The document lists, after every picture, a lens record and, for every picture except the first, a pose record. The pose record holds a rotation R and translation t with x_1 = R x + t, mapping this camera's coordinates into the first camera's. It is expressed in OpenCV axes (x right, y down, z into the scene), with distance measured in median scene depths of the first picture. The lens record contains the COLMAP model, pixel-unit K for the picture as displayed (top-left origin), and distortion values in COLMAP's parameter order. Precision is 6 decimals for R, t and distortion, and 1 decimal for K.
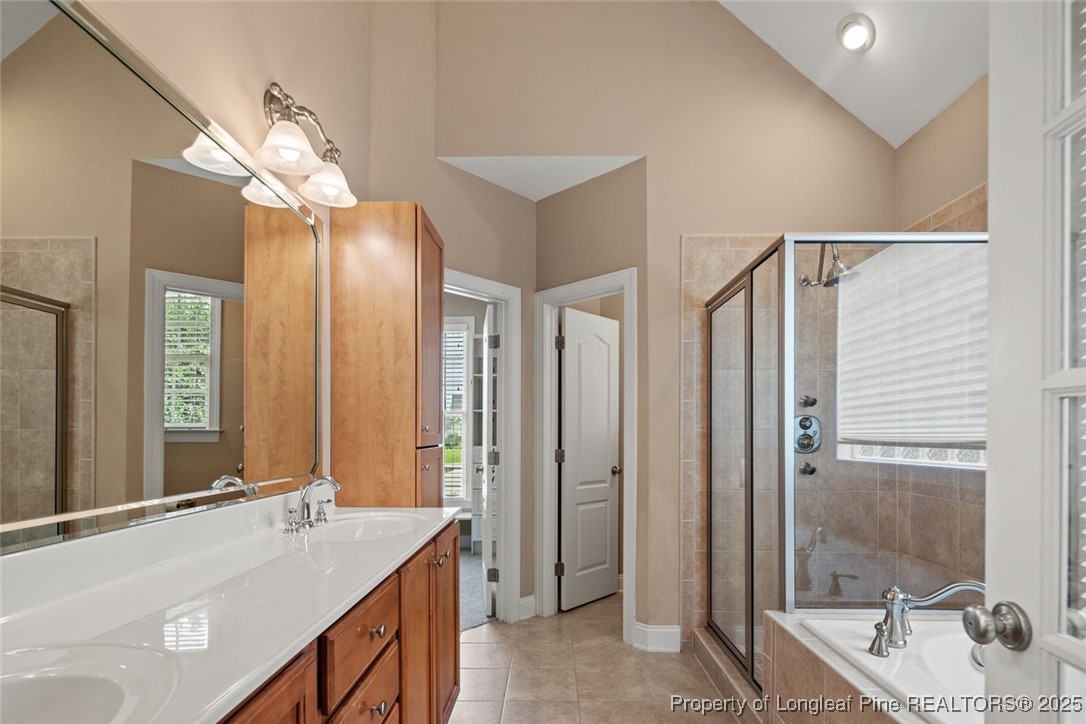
lens RADIAL K [[529.5, 0, 541.1], [0, 529.5, 441.7], [0, 0, 1]] dist [-0.000022, 0.000035]
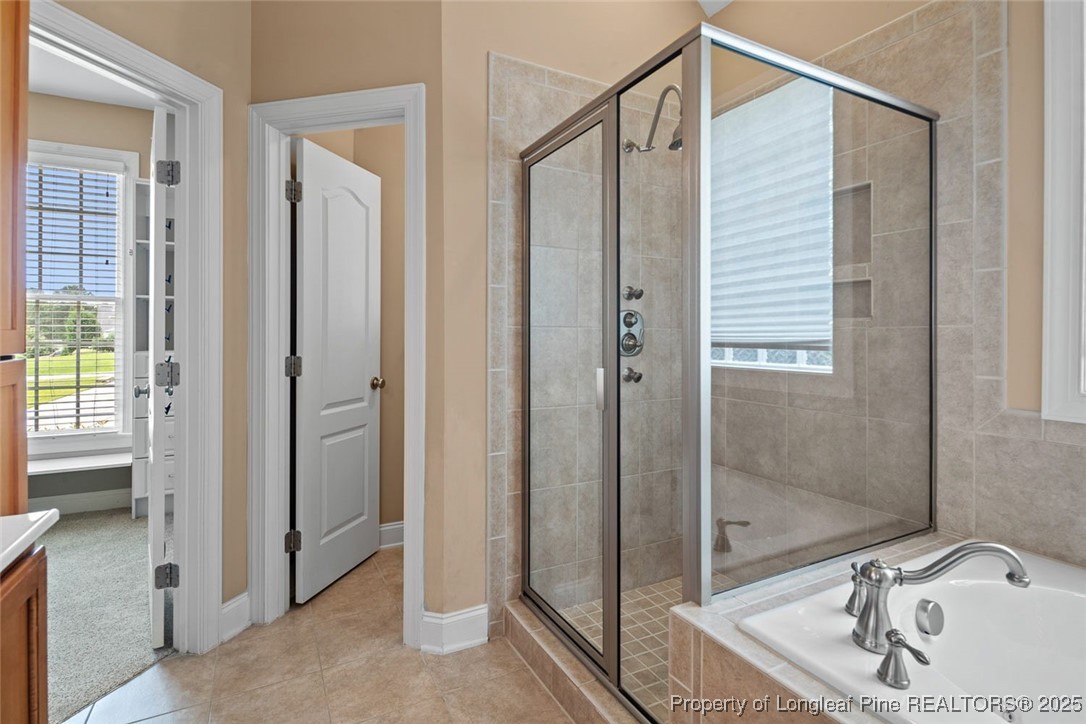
lens RADIAL K [[525.5, 0, 545.2], [0, 525.5, 336.1], [0, 0, 1]] dist [0.000287, -0.000469]
pose [[0.870064, -0.001377, 0.492937, -0.016197], [0.005843, 0.999955, -0.007521, -0.004067], [-0.492904, 0.009424, 0.870032, 0.351231]]
